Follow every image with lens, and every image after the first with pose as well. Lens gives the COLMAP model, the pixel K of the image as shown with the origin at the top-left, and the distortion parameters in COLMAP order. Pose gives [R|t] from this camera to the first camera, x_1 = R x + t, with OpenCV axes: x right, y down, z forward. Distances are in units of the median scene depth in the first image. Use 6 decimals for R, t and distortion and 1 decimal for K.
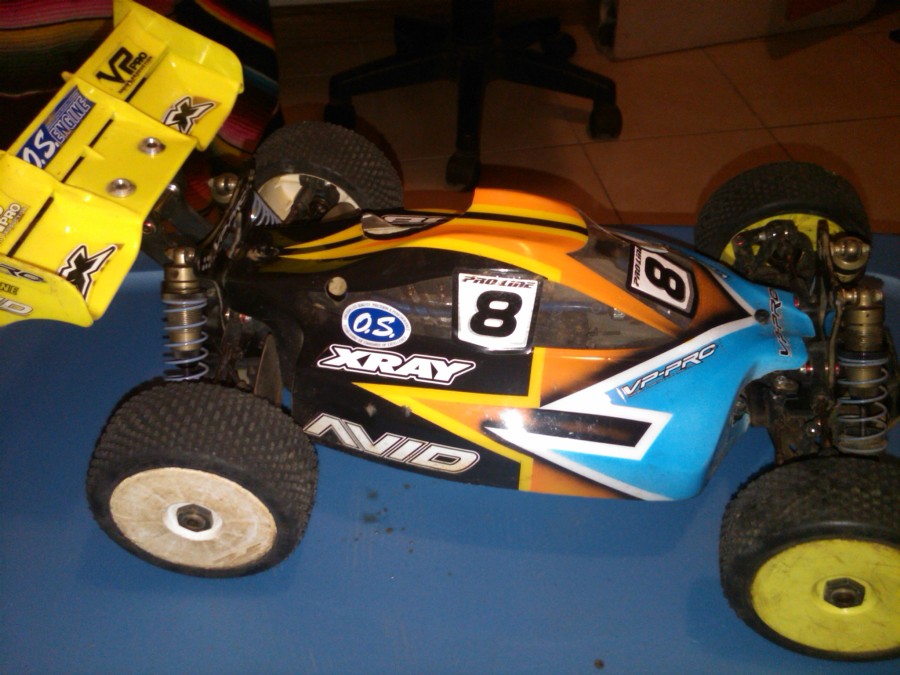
lens RADIAL K [[971.7, 0, 450.0], [0, 971.7, 337.5], [0, 0, 1]] dist [0.142037, -0.482377]
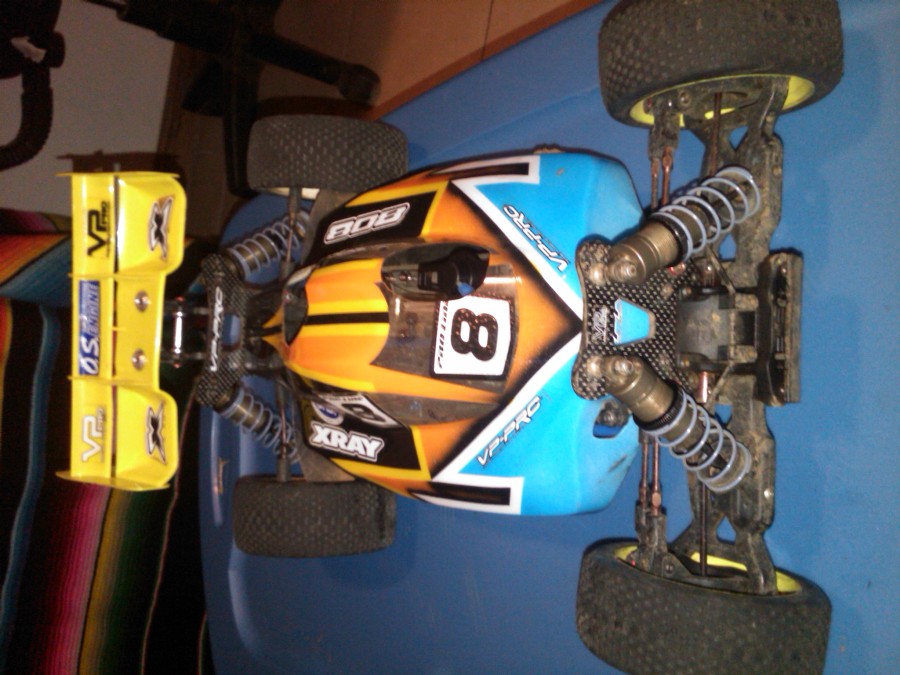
lens RADIAL K [[971.7, 0, 450.0], [0, 971.7, 337.5], [0, 0, 1]] dist [0.142037, -0.482377]
pose [[0.660647, -0.145092, -0.736542, 0.897209], [0.585140, 0.714164, 0.384163, -0.432091], [0.470272, -0.684776, 0.556709, 0.493151]]
